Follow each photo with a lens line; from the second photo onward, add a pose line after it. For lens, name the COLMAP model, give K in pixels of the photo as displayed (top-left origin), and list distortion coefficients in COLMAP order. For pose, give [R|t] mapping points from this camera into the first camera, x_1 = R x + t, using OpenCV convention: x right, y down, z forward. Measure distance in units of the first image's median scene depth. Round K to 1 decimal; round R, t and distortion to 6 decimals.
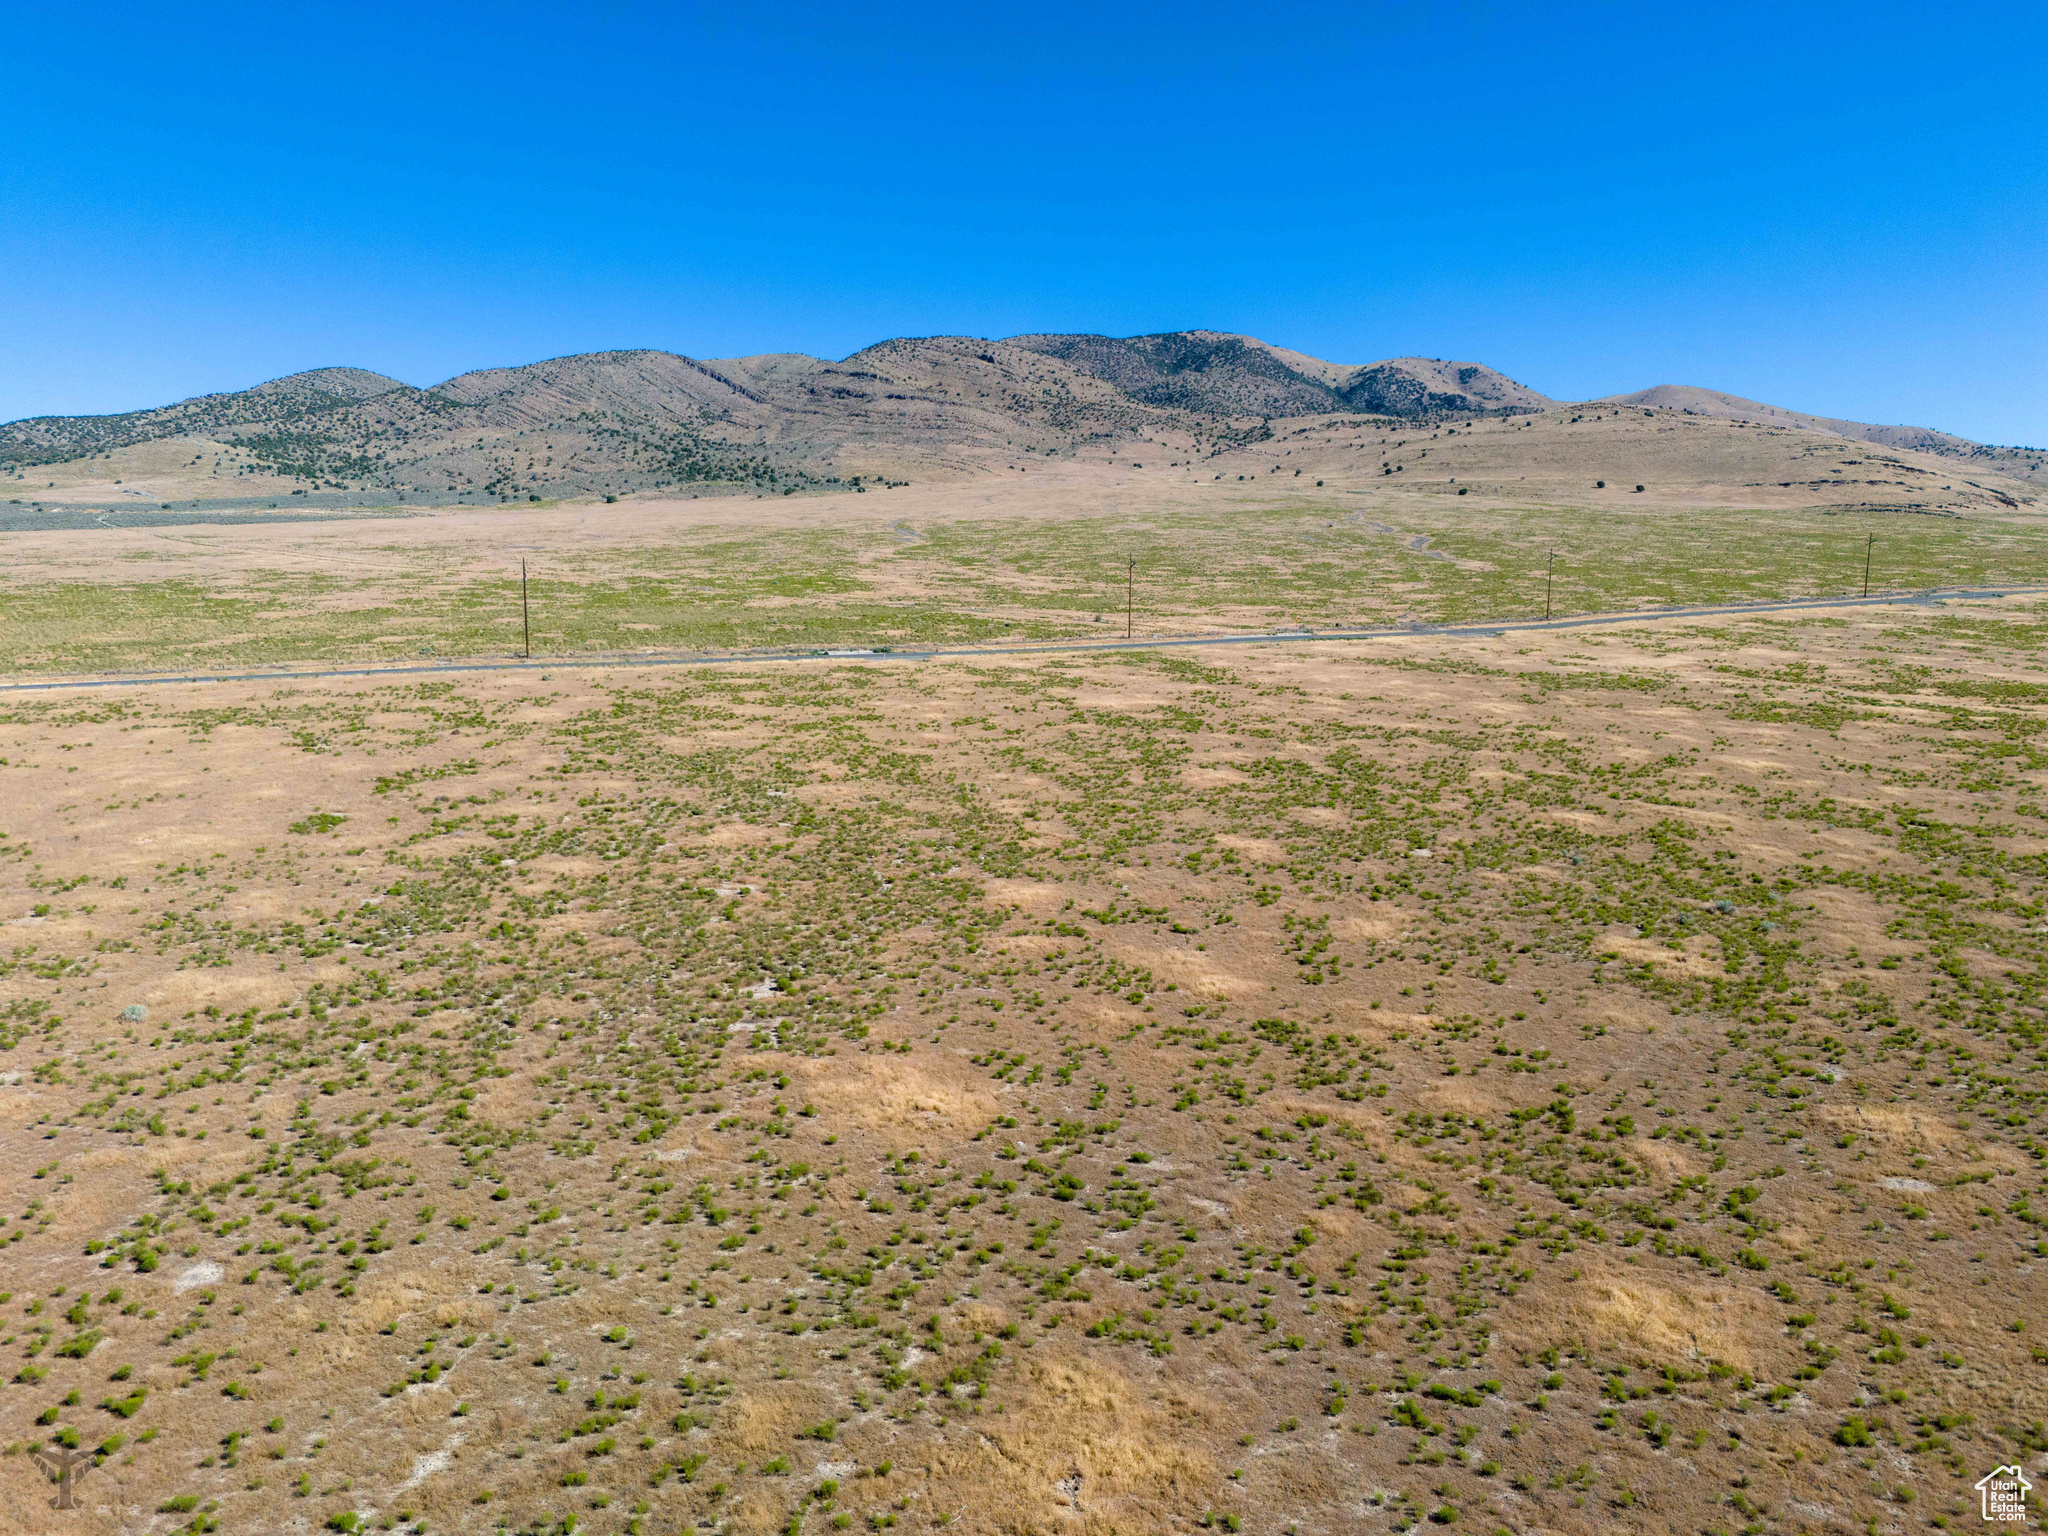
lens RADIAL K [[1510.2, 0, 1029.9], [0, 1510.2, 757.7], [0, 0, 1]] dist [0.066347, -0.051060]
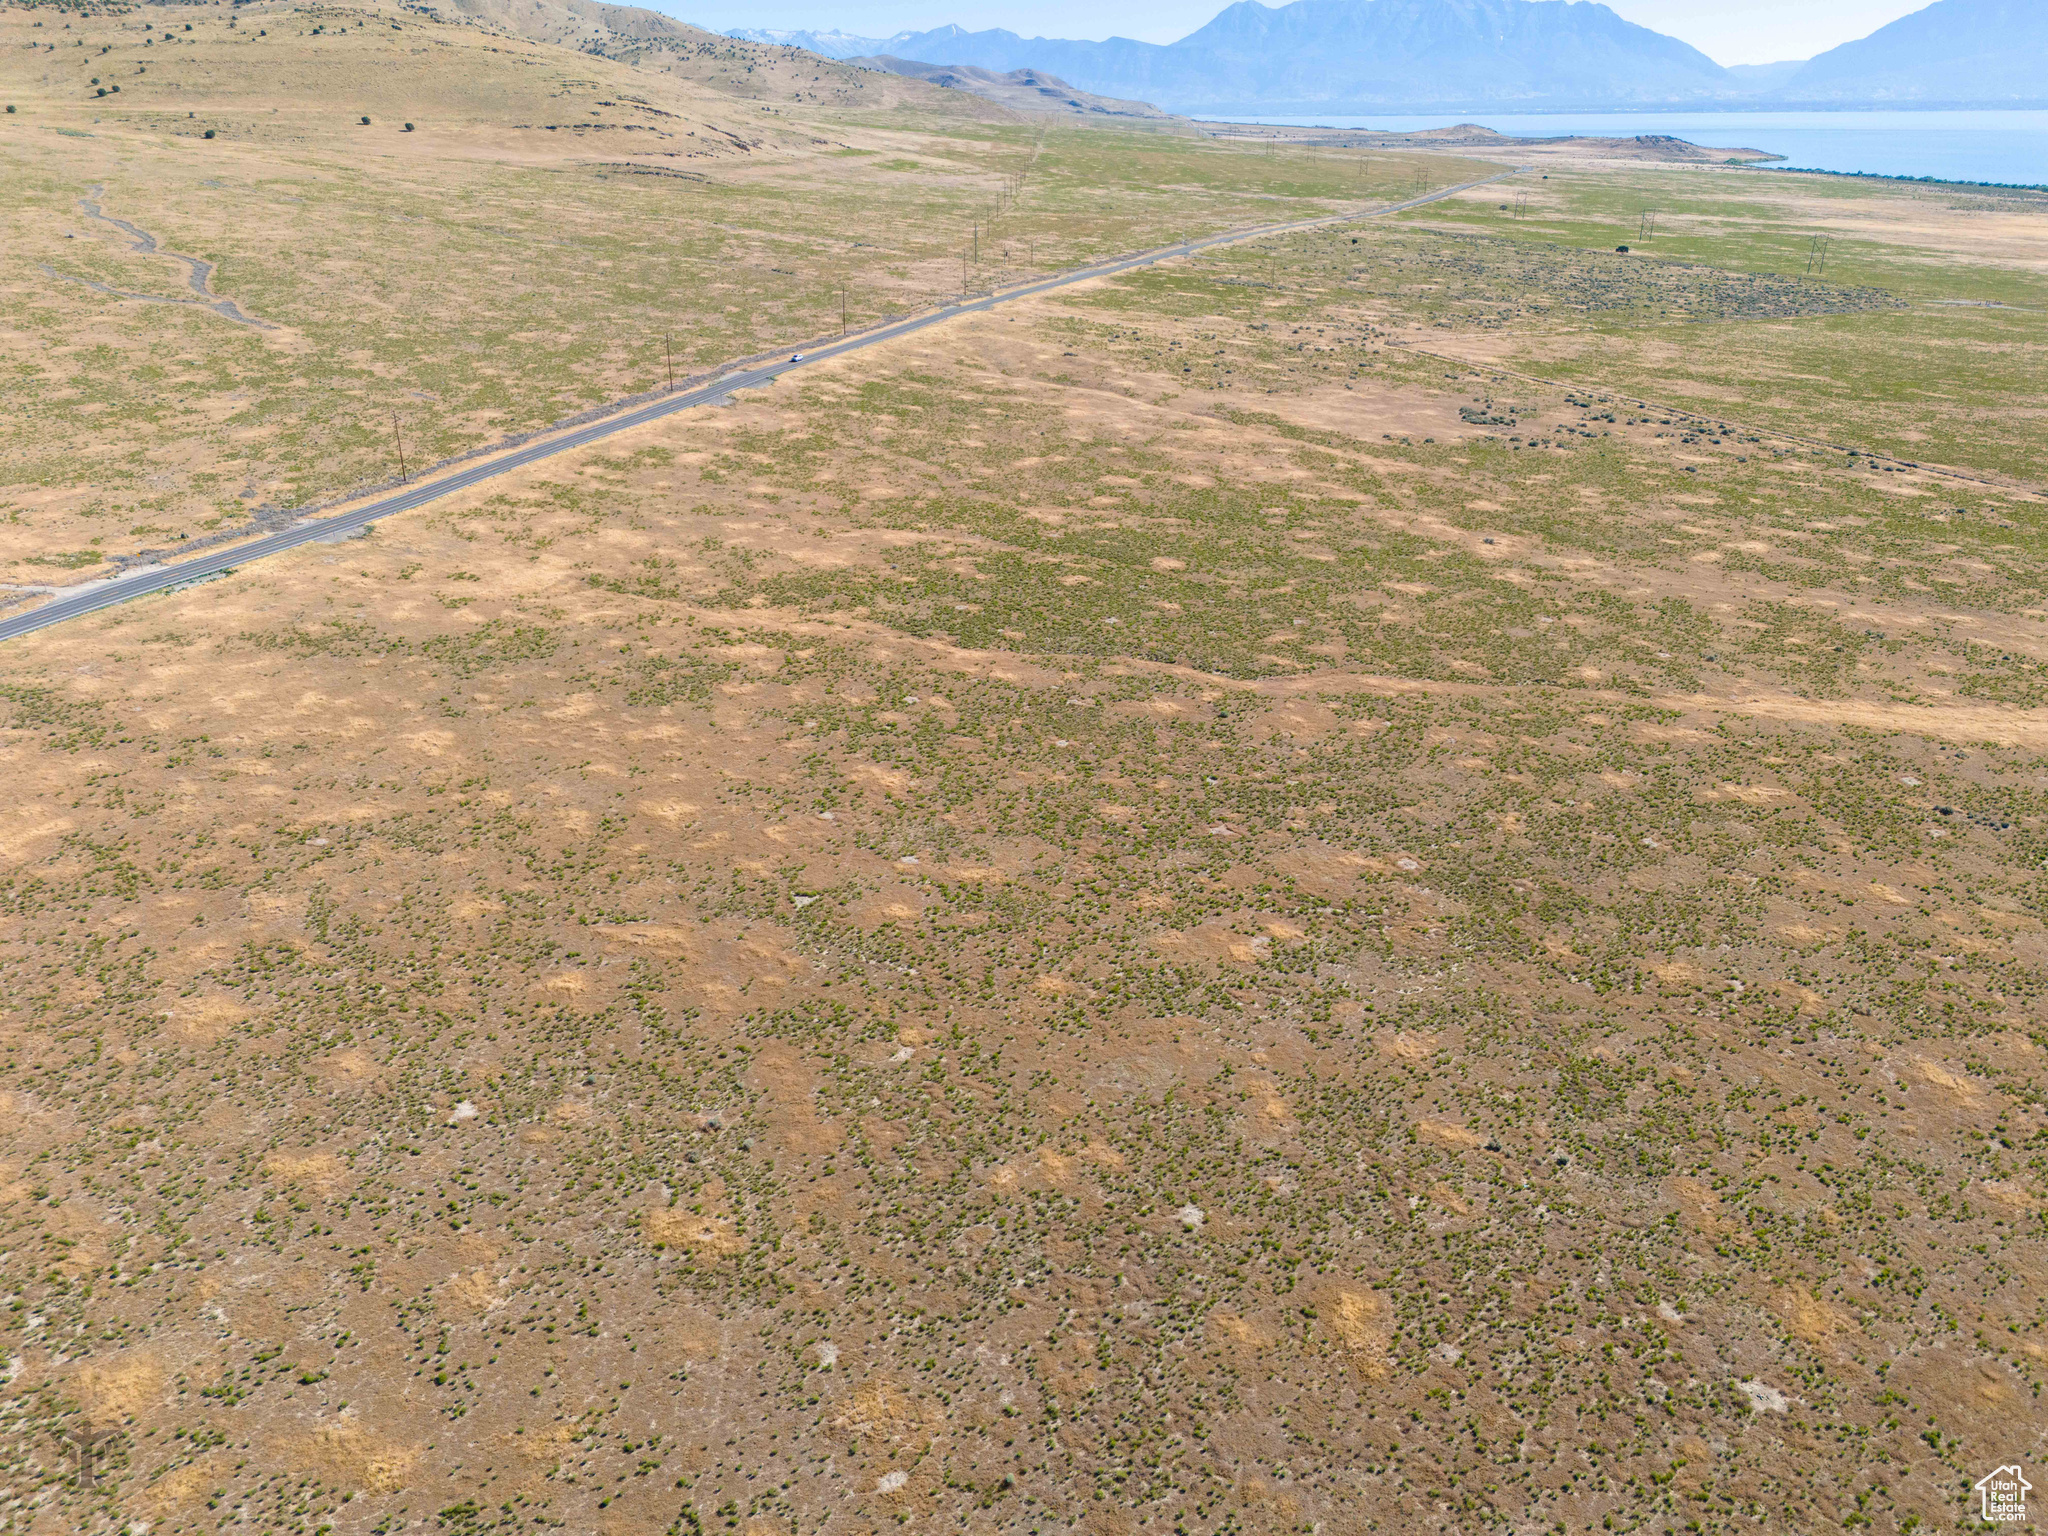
lens RADIAL K [[1510.2, 0, 1024.6], [0, 1510.2, 760.8], [0, 0, 1]] dist [0.066347, -0.051060]
pose [[0.742088, -0.278707, 0.609613, -0.017942], [0.108284, 0.947359, 0.301305, -0.144756], [-0.661498, -0.157583, 0.733203, -0.029102]]
